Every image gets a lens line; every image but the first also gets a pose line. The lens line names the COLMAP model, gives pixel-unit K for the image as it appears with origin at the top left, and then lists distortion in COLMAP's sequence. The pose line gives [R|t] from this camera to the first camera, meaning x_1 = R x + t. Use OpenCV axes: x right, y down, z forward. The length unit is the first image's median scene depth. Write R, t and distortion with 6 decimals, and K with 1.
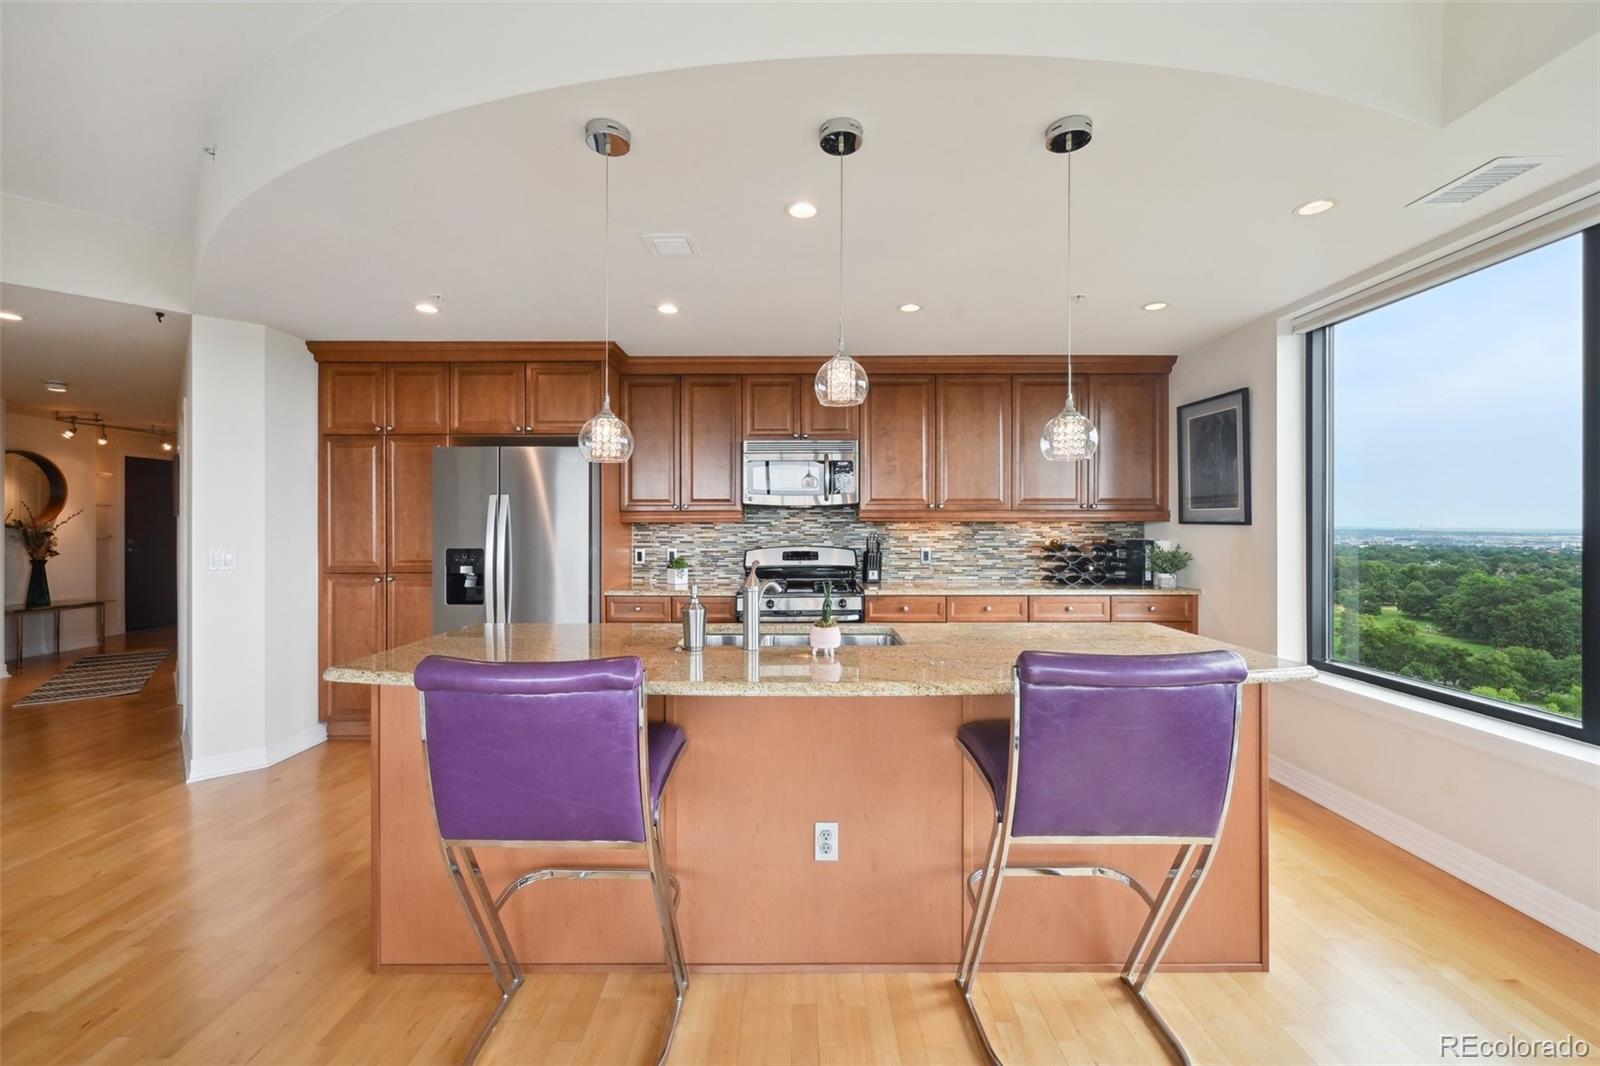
lens RADIAL K [[645.1, 0, 795.0], [0, 645.1, 525.9], [0, 0, 1]] dist [0.000244, 0.000017]
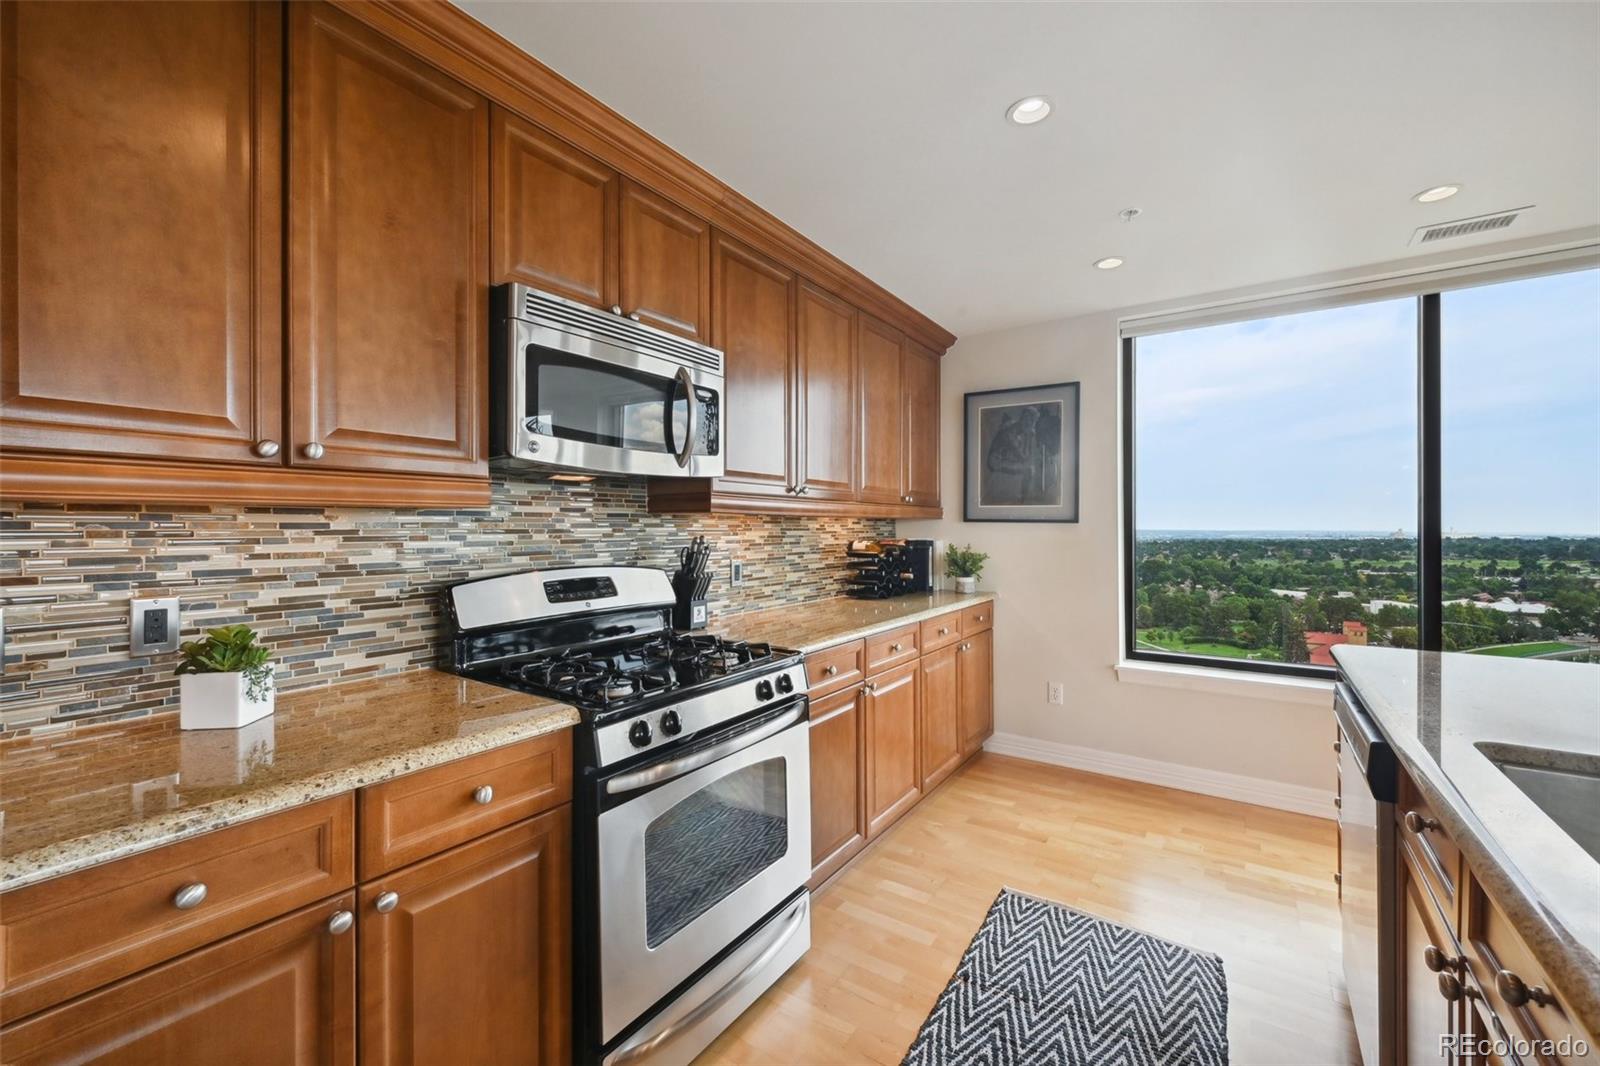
lens RADIAL K [[645.1, 0, 795.0], [0, 645.1, 525.9], [0, 0, 1]] dist [0.000244, 0.000017]
pose [[0.567048, 0.001417, 0.823684, -0.304895], [-0.000146, 0.999999, -0.001620, 0.004309], [-0.823685, 0.000798, 0.567047, 0.704755]]
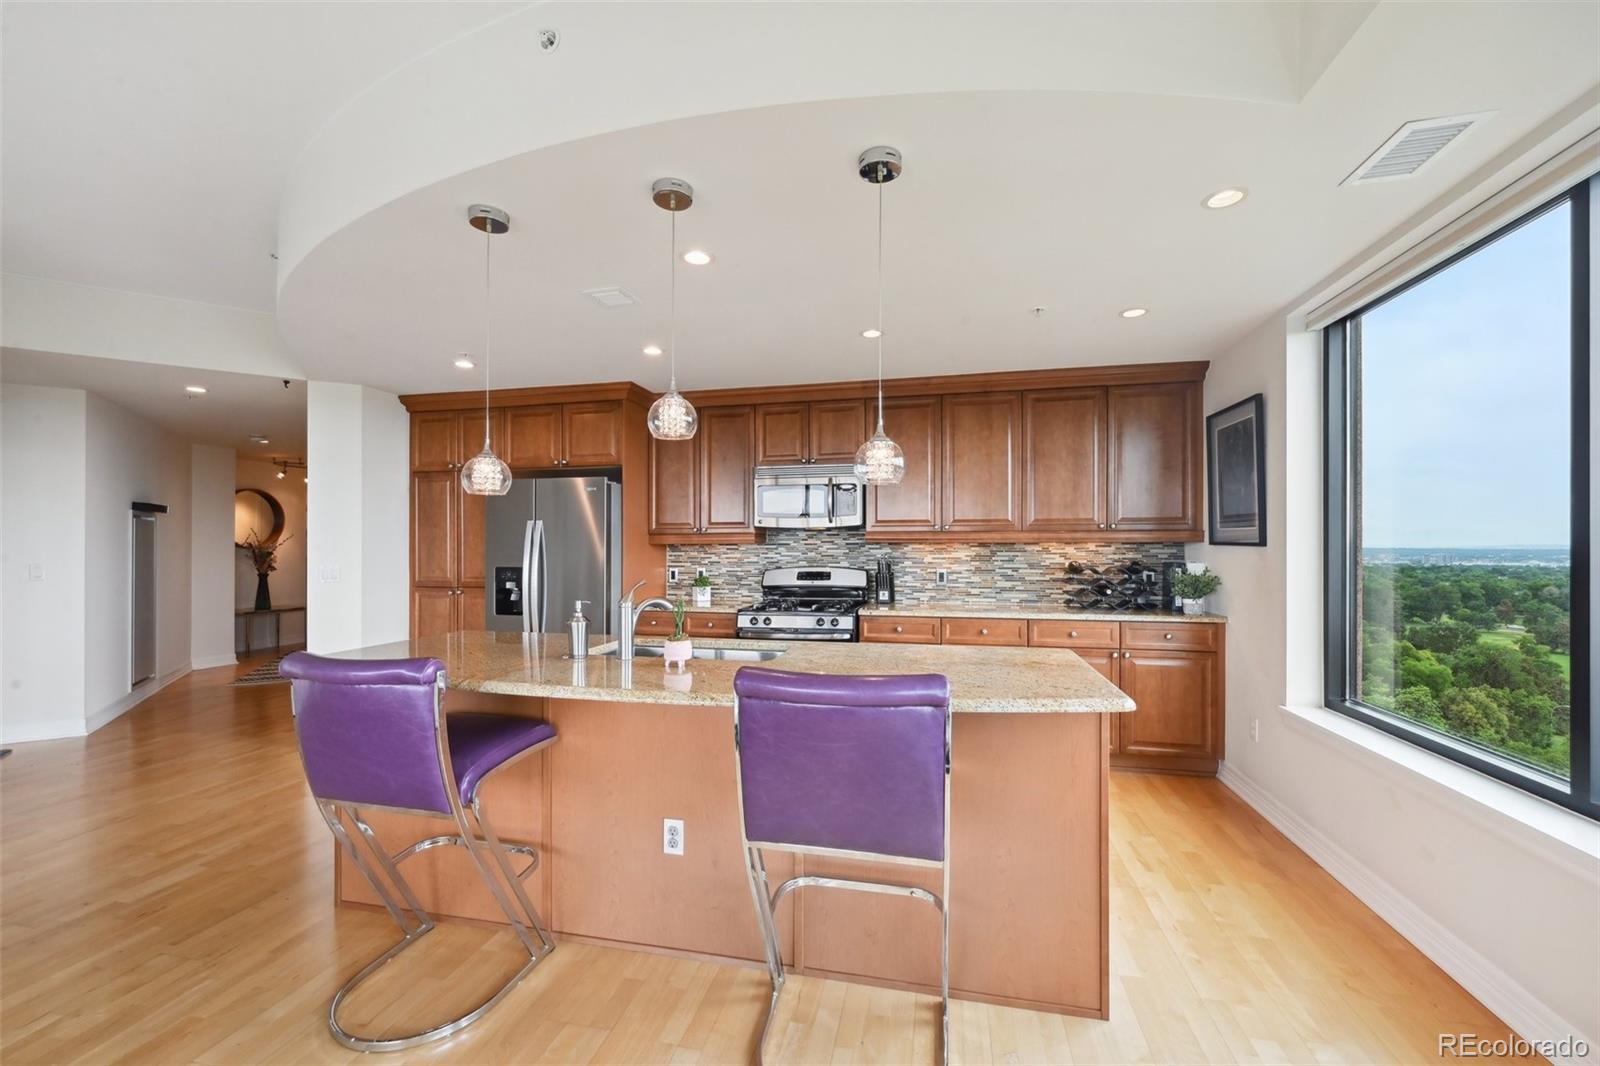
lens RADIAL K [[634.7, 0, 801.3], [0, 634.7, 544.2], [0, 0, 1]] dist [-0.000709, -0.000099]
pose [[0.976108, -0.001660, -0.217279, 0.235775], [0.001007, 0.999995, -0.003113, -0.001647], [0.217283, 0.002820, 0.976105, -0.002160]]
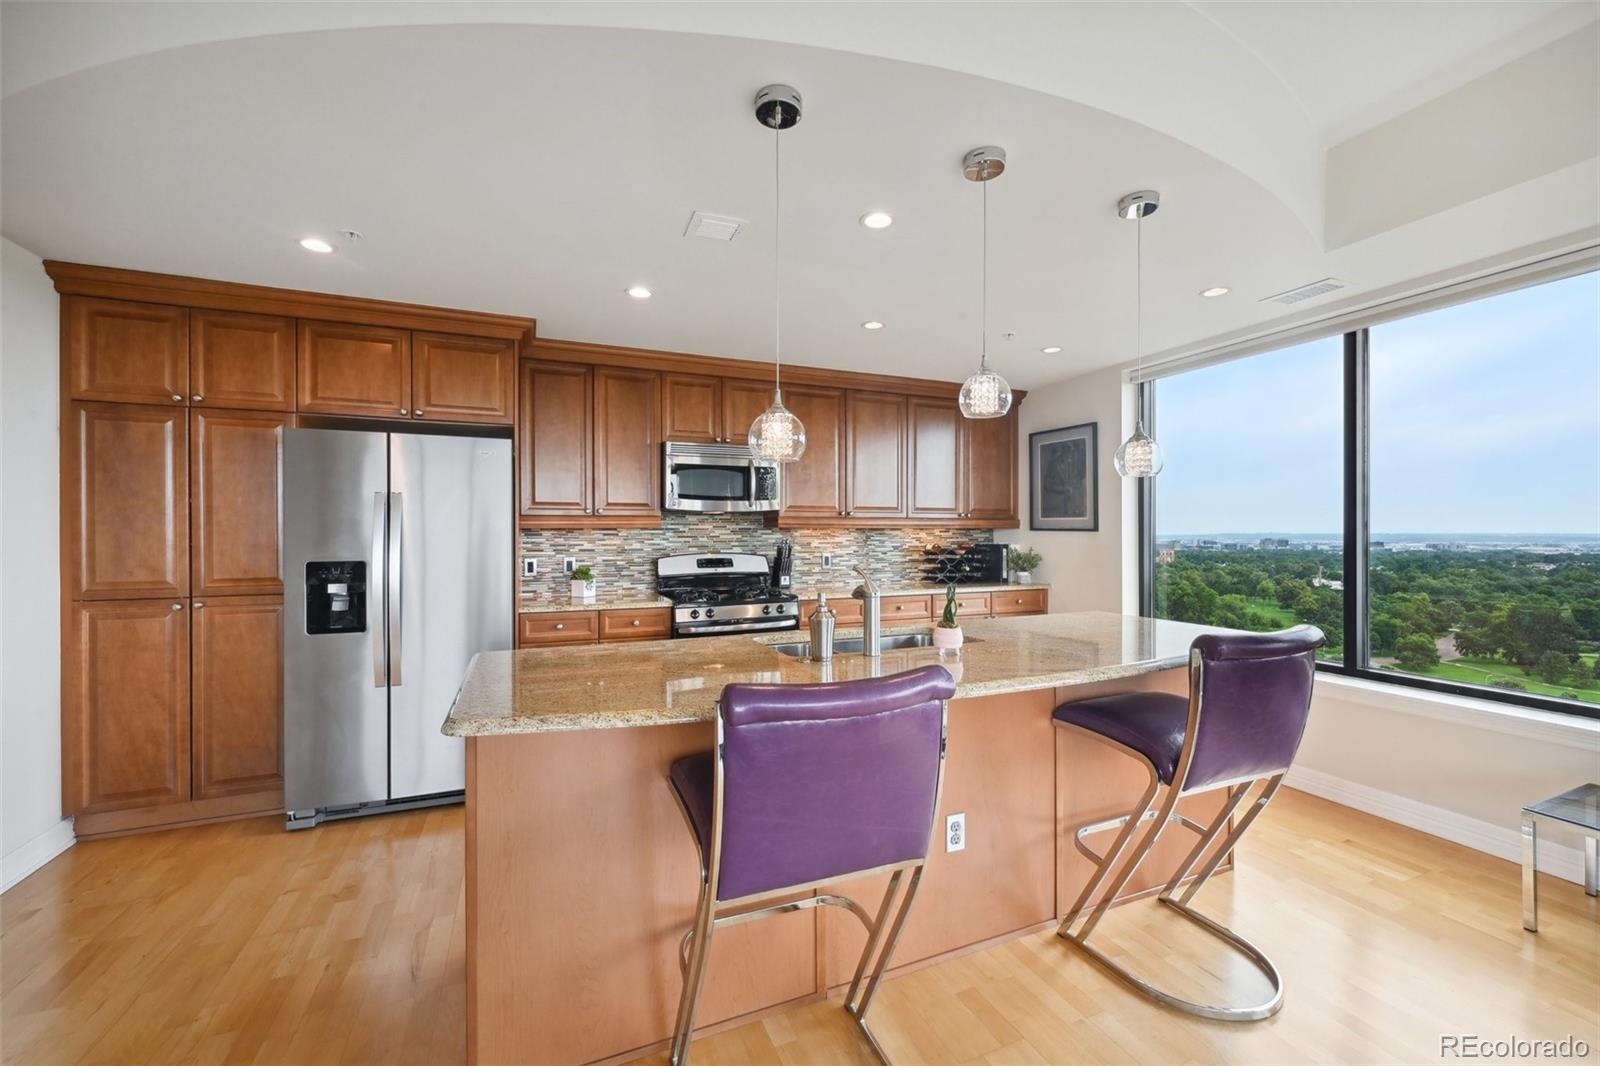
lens RADIAL K [[639.3, 0, 800.0], [0, 639.3, 533.0], [0, 0, 1]] dist [-0.000745, -0.000023]
pose [[0.920262, -0.000453, 0.391302, -0.281048], [0.000472, 1.000000, 0.000049, 0.001338], [-0.391302, 0.000139, 0.920262, 0.068935]]
